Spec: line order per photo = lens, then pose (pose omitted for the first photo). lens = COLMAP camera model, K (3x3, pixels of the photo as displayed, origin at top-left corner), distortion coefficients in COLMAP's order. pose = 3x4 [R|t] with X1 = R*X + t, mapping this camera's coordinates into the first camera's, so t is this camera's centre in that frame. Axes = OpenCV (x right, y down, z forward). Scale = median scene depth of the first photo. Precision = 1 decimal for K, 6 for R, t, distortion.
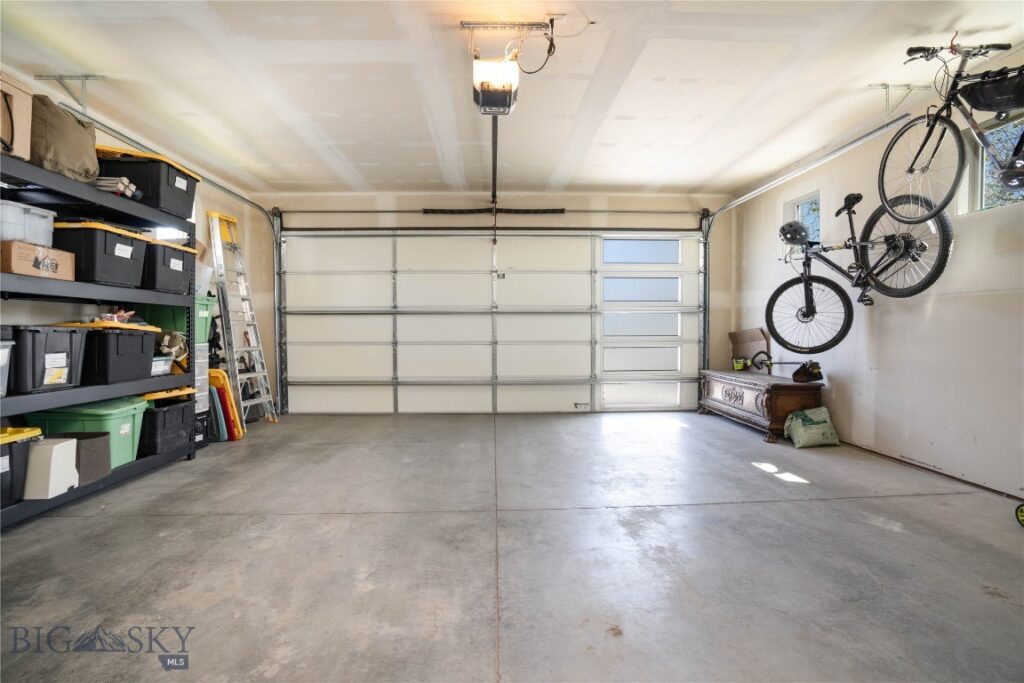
lens RADIAL K [[476.0, 0, 509.7], [0, 476.0, 337.3], [0, 0, 1]] dist [-0.034308, 0.006055]
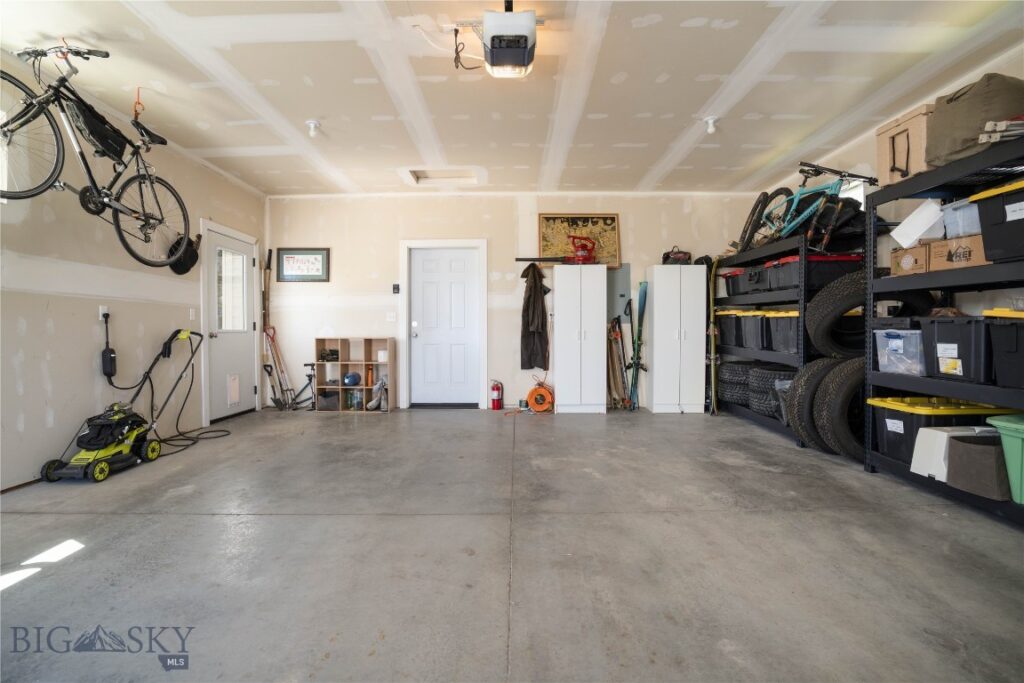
lens RADIAL K [[476.0, 0, 510.3], [0, 476.0, 338.0], [0, 0, 1]] dist [-0.034308, 0.006055]
pose [[-0.998925, 0.005704, 0.046011, -0.073453], [0.007429, 0.999273, 0.037399, -0.021741], [-0.045764, 0.037701, -0.998241, 2.007793]]
